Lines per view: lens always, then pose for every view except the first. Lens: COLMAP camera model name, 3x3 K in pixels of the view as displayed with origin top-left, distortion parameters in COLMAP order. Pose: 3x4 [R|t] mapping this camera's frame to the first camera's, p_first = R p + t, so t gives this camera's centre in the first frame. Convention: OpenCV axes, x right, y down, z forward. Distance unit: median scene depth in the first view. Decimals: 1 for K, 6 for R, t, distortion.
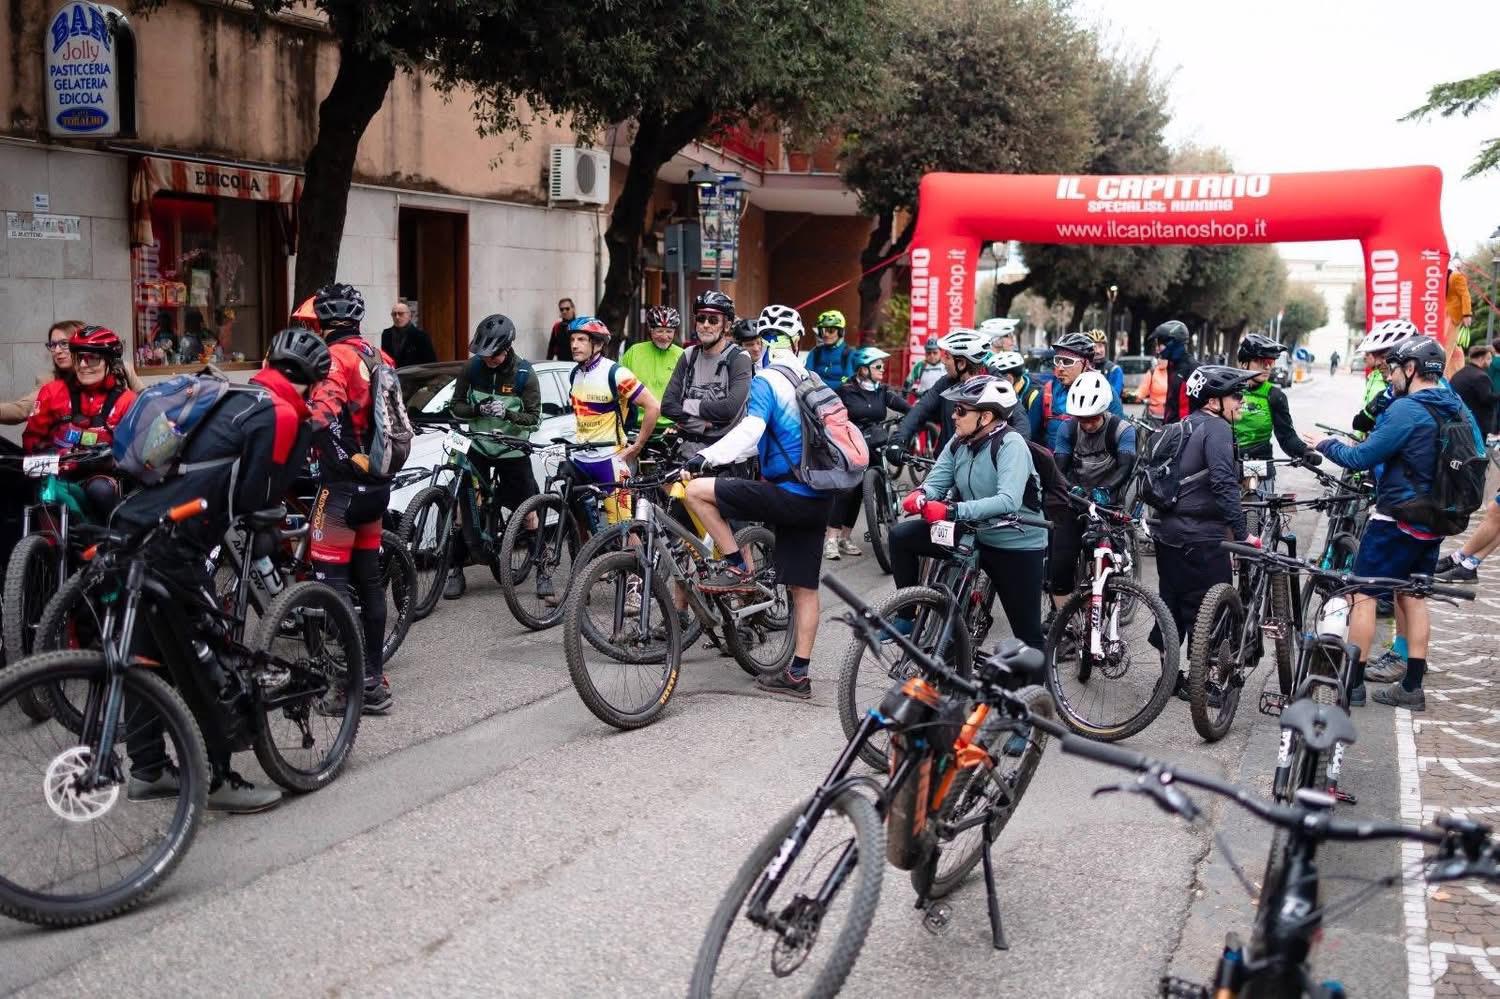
lens RADIAL K [[1255.3, 0, 750.0], [0, 1255.3, 499.5], [0, 0, 1]] dist [-0.005272, -0.001541]
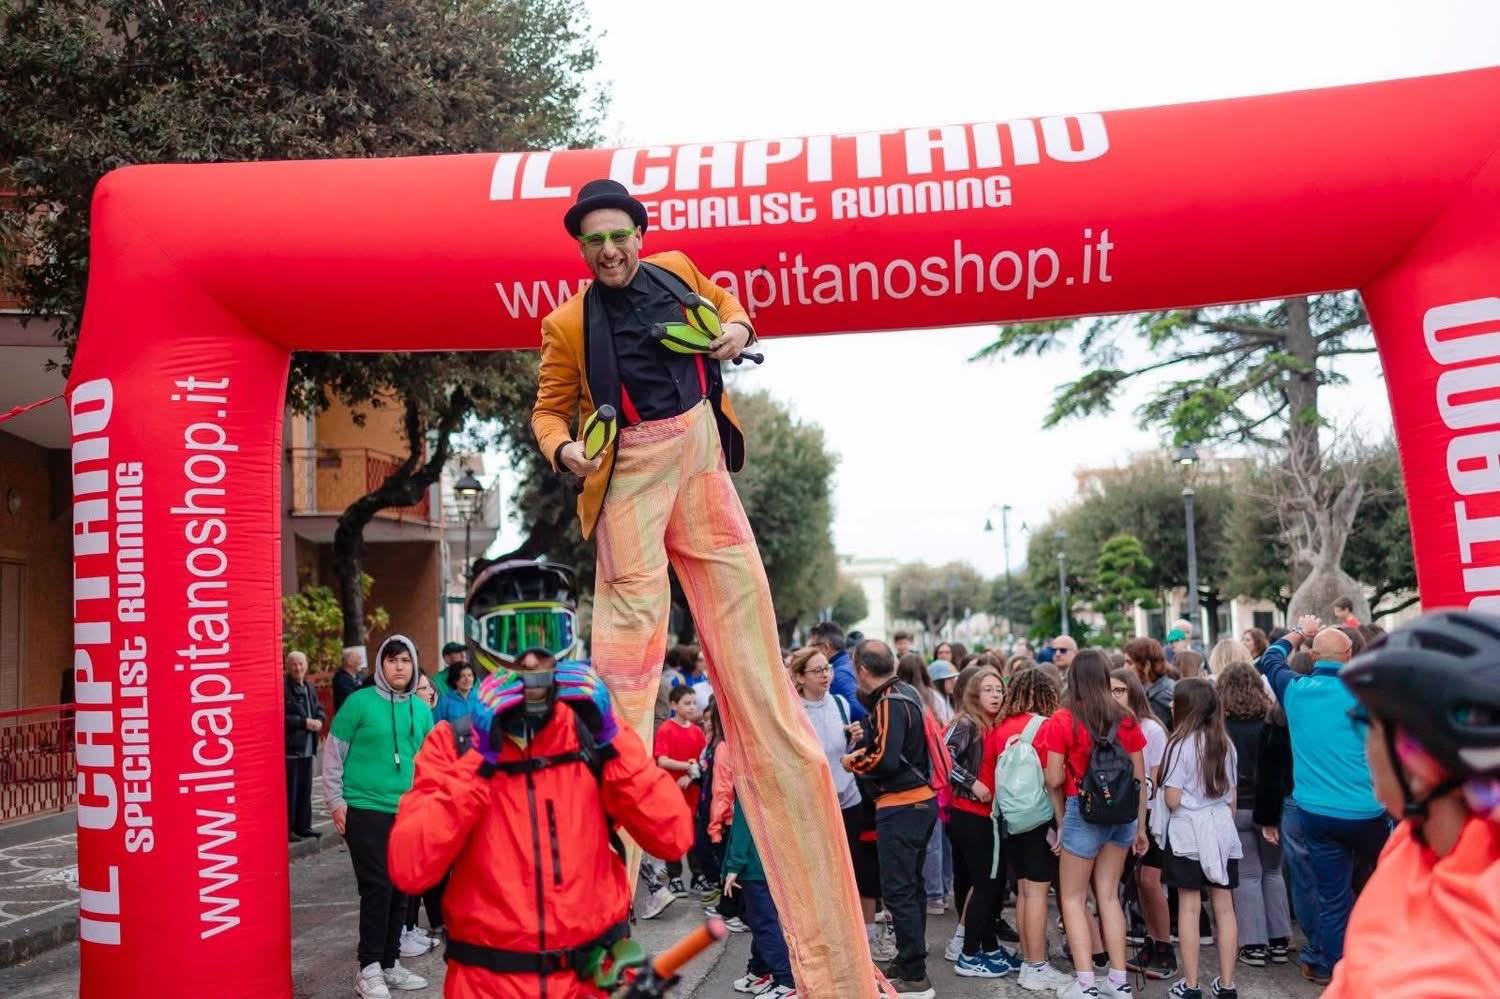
lens RADIAL K [[1255.3, 0, 750.0], [0, 1255.3, 499.5], [0, 0, 1]] dist [-0.005272, -0.001541]
pose [[0.936358, -0.020280, 0.350459, 0.182978], [0.106340, 0.967809, -0.228117, -0.079804], [-0.334552, 0.250867, 0.908373, 0.667051]]
